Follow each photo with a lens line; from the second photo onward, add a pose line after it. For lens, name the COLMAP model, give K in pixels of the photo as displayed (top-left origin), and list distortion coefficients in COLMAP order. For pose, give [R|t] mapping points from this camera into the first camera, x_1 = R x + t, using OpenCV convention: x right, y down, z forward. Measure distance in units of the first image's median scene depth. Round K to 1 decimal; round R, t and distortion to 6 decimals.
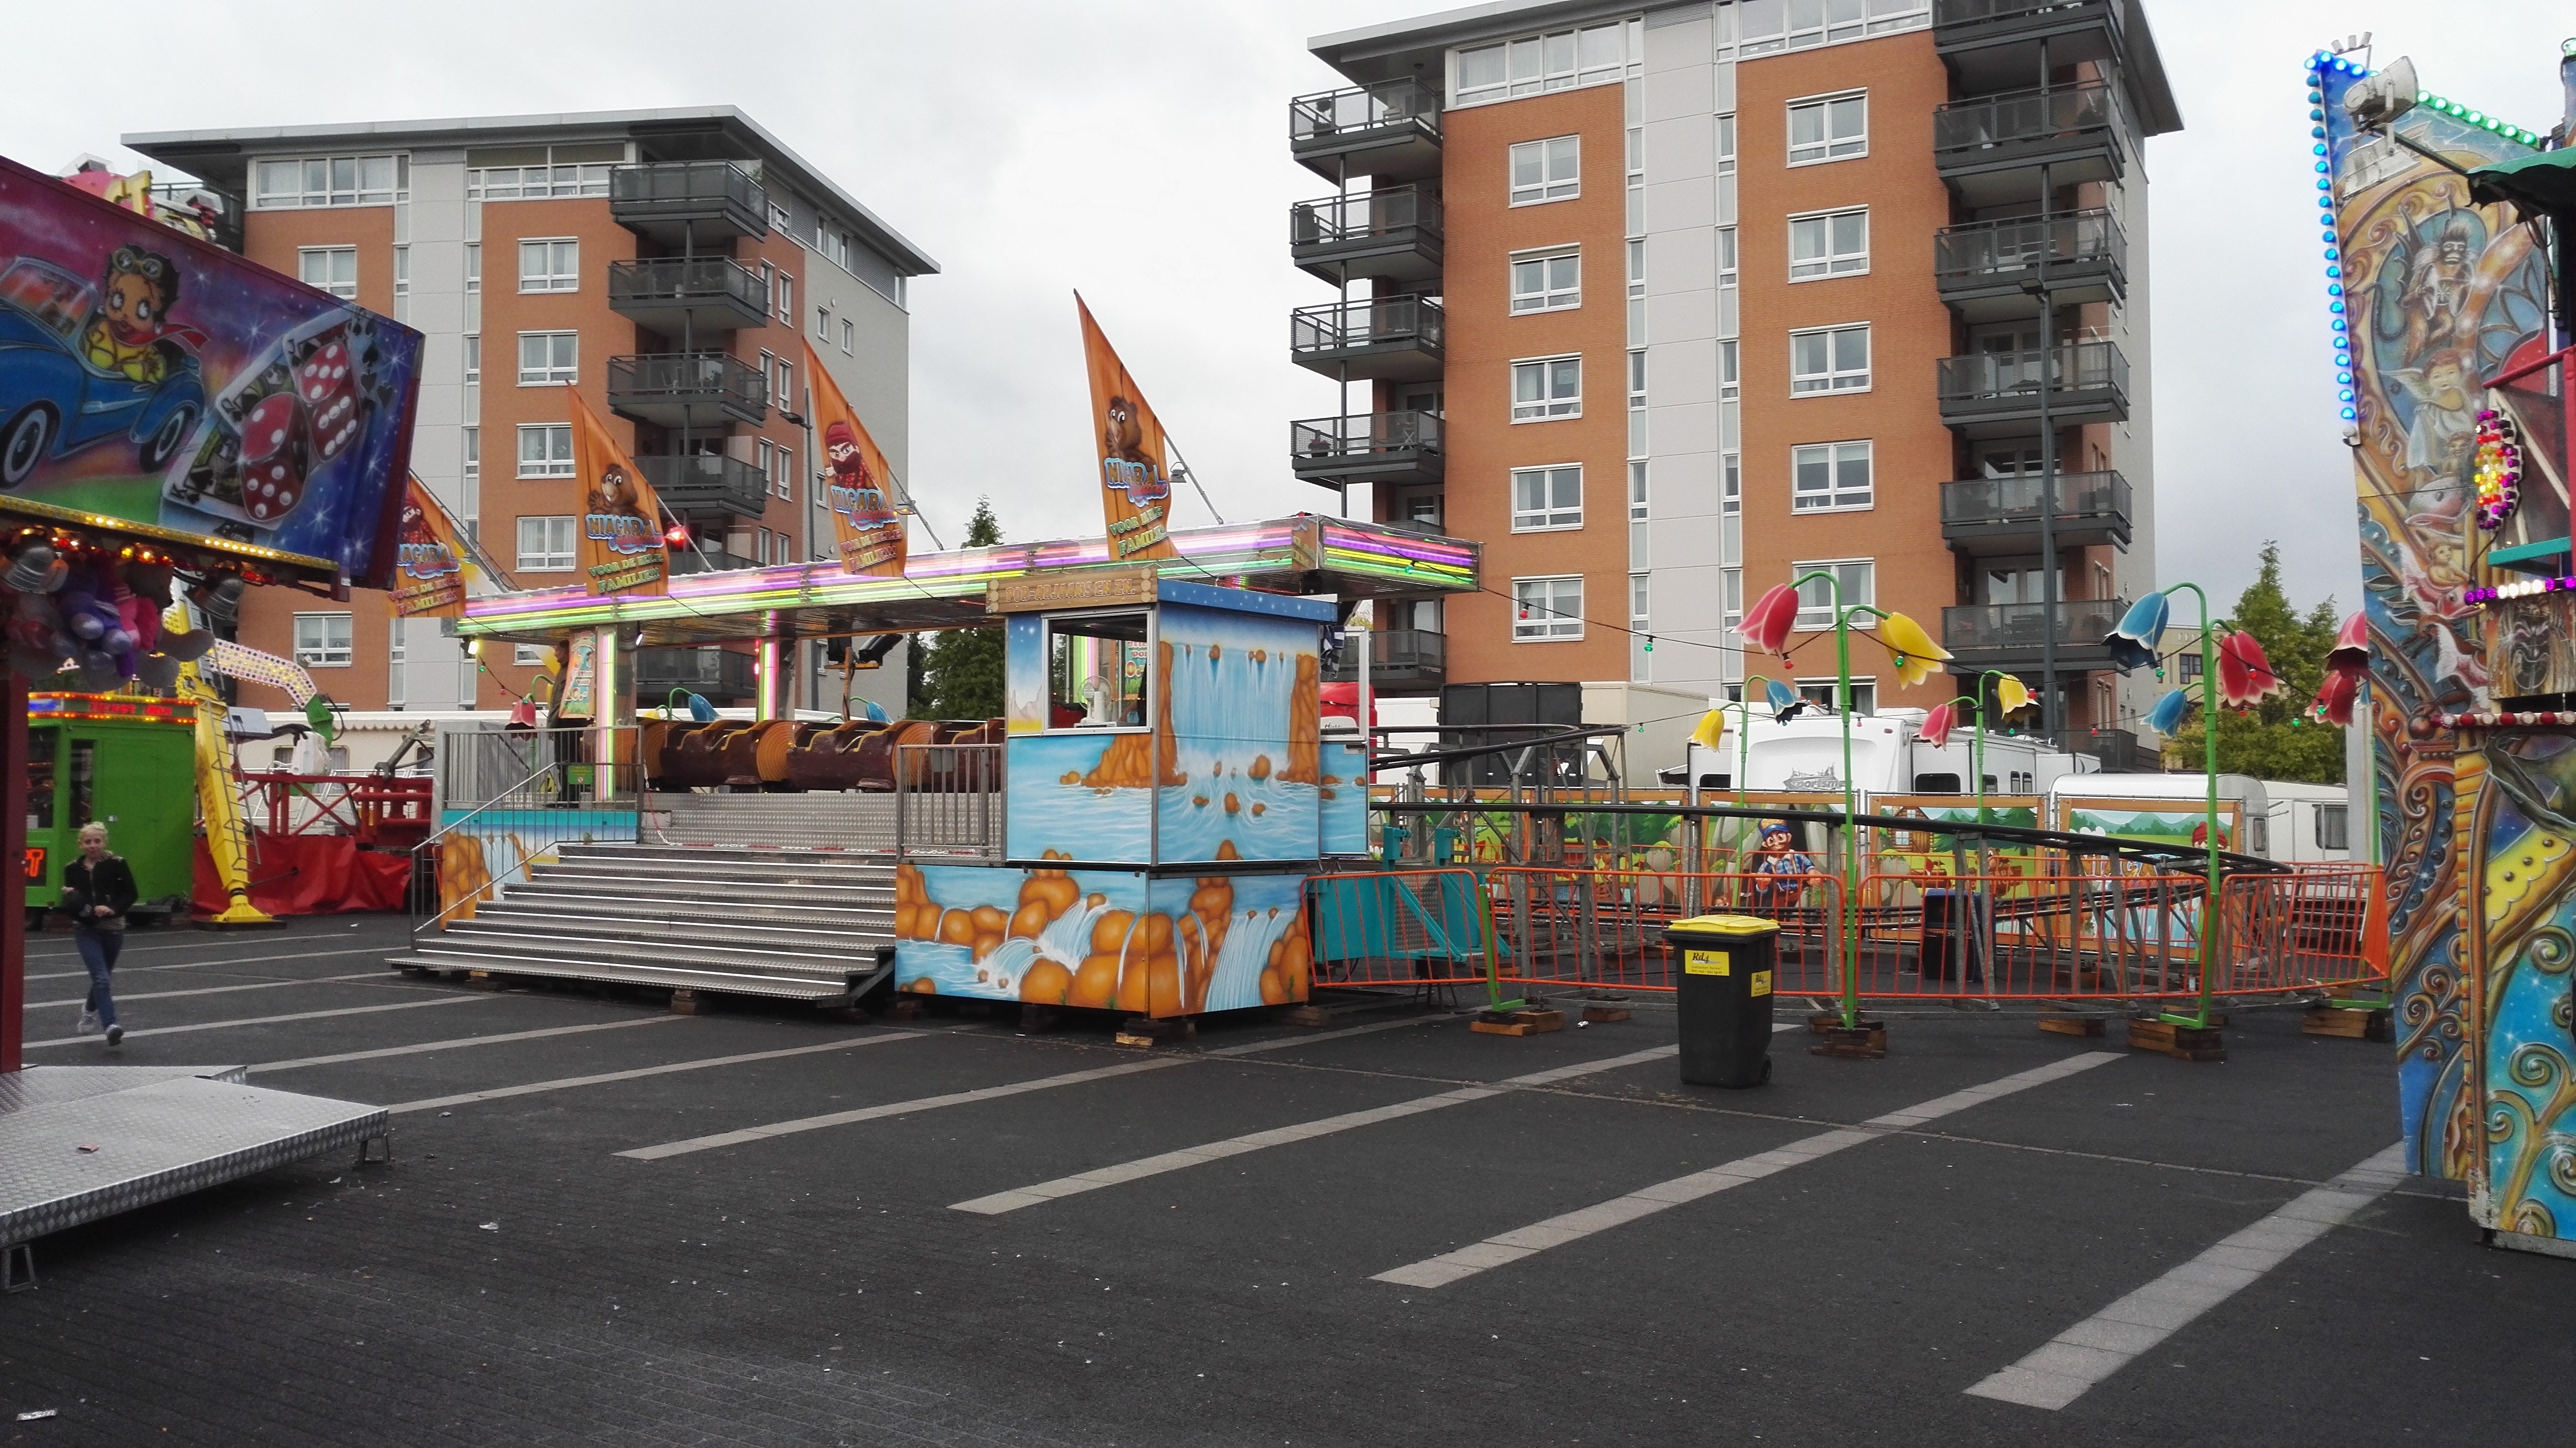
lens RADIAL K [[2074.0, 0, 1286.6], [0, 2074.0, 699.2], [0, 0, 1]] dist [0.033430, 0.000357]
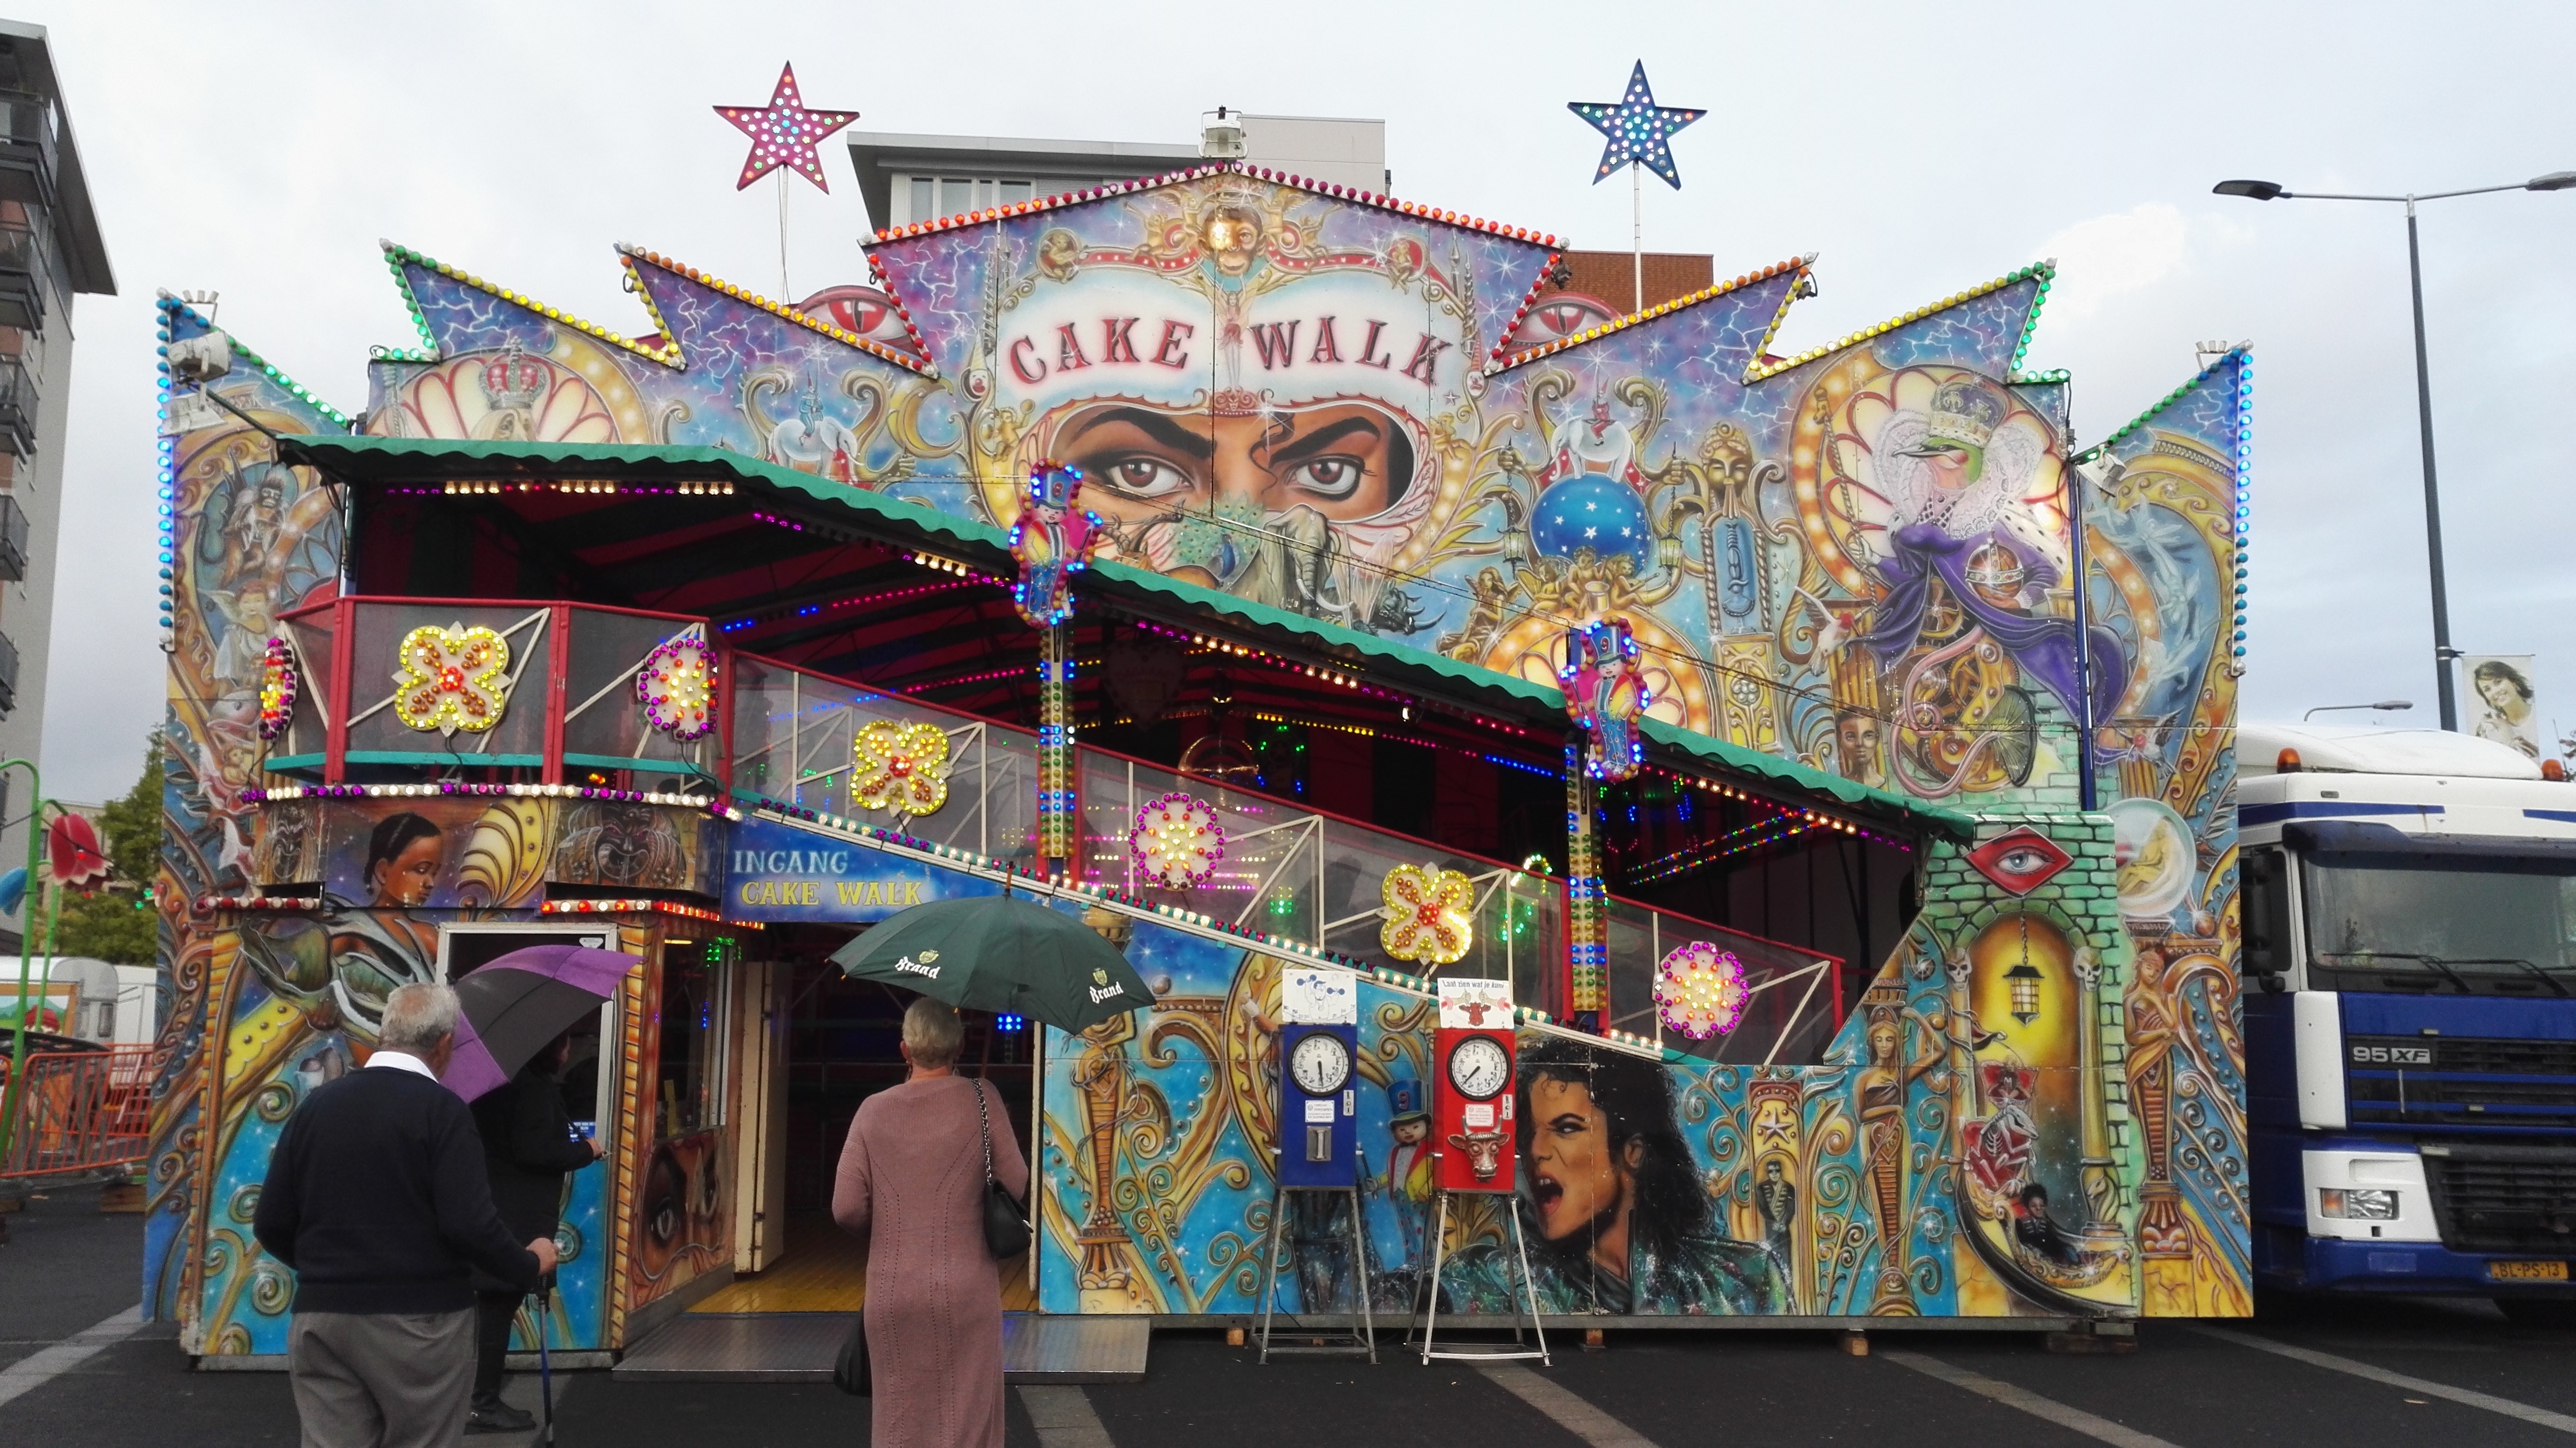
lens RADIAL K [[2074.0, 0, 1286.6], [0, 2074.0, 699.2], [0, 0, 1]] dist [0.033430, 0.000357]
pose [[0.597679, 0.114663, 0.793494, -0.013731], [-0.042955, 0.992878, -0.111120, 0.001598], [-0.800584, 0.032330, 0.598348, -0.155239]]
